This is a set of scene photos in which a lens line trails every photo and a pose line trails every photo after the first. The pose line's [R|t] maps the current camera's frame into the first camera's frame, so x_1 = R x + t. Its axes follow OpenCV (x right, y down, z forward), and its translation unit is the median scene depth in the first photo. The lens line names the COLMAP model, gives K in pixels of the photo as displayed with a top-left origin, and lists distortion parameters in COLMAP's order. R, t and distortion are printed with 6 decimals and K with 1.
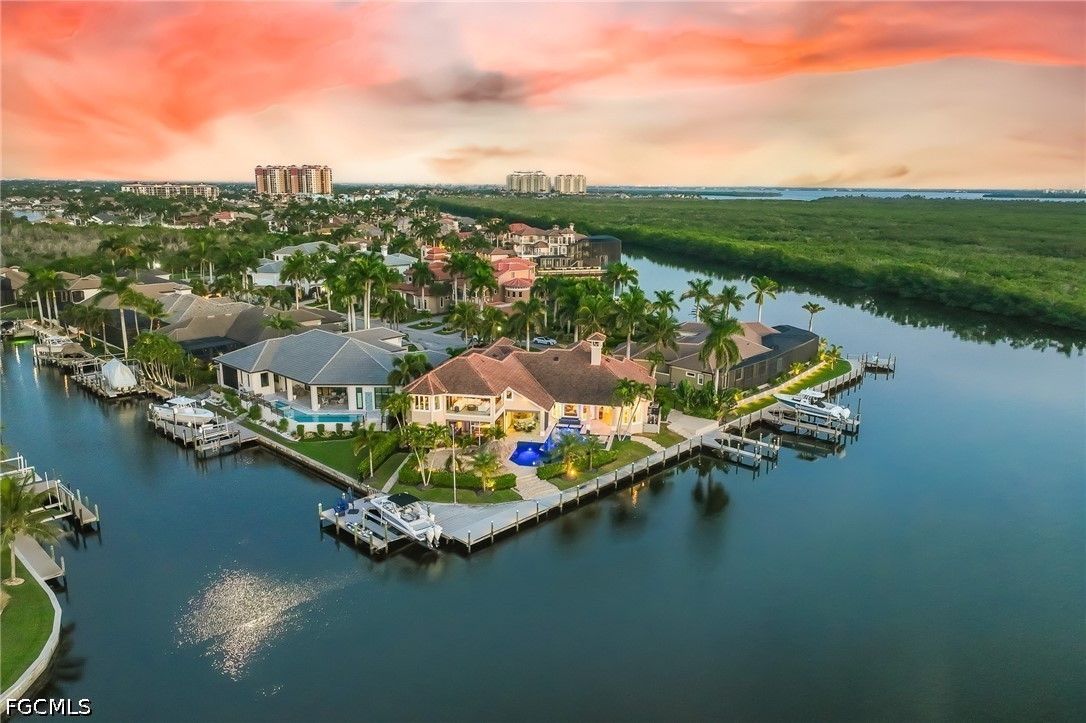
lens RADIAL K [[761.5, 0, 547.5], [0, 761.5, 365.9], [0, 0, 1]] dist [0.008579, 0.005802]
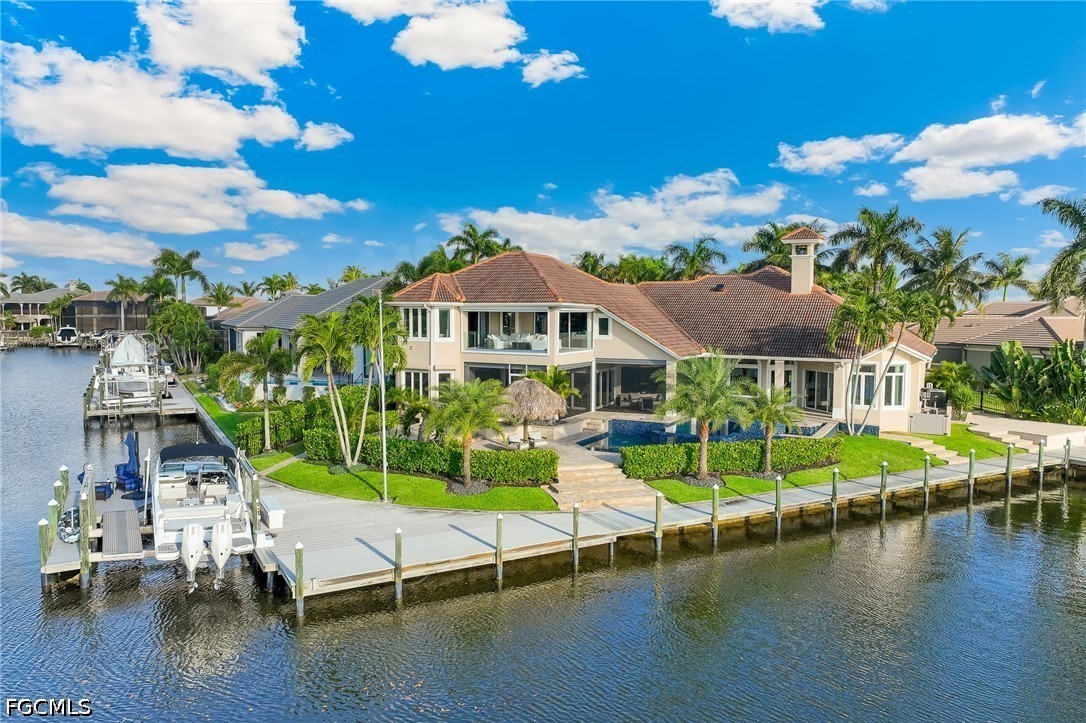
lens RADIAL K [[761.5, 0, 547.5], [0, 761.5, 365.9], [0, 0, 1]] dist [0.008579, 0.005802]
pose [[0.953209, 0.018063, -0.301773, 0.055964], [-0.066789, 0.986131, -0.151938, 0.126602], [0.294843, 0.164983, 0.941195, 0.496674]]
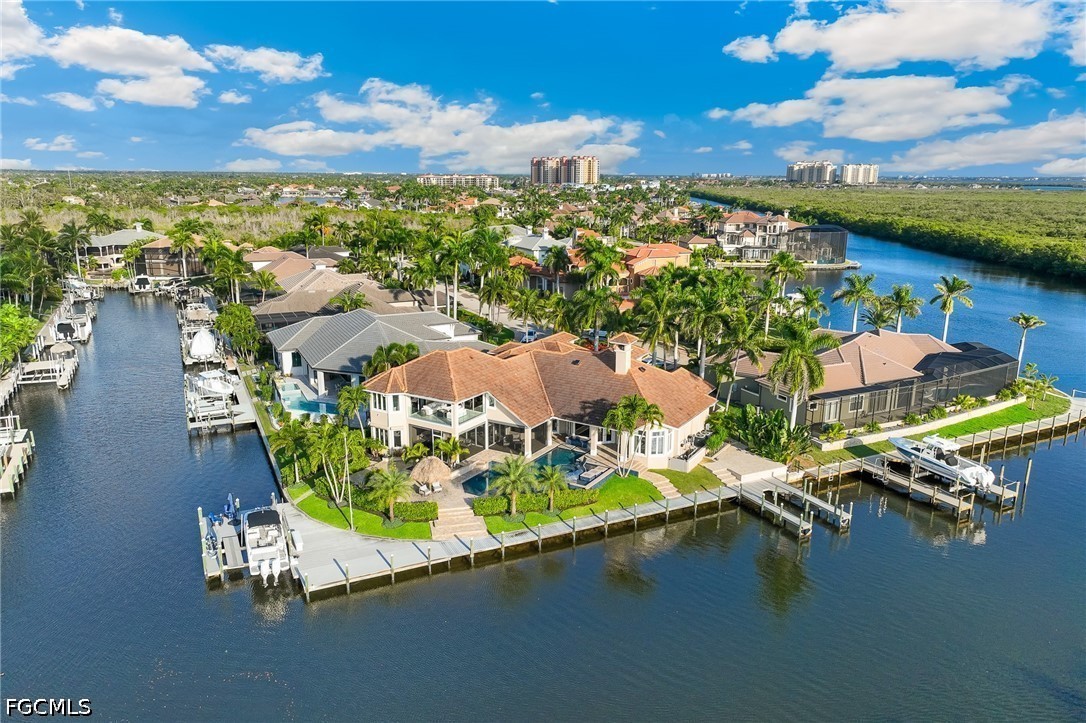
lens RADIAL K [[761.5, 0, 547.5], [0, 761.5, 365.9], [0, 0, 1]] dist [0.008579, 0.005802]
pose [[0.935061, 0.083012, -0.344629, 0.256966], [-0.079747, 0.996534, 0.023667, -0.021845], [0.345400, 0.005353, 0.938440, 0.240497]]
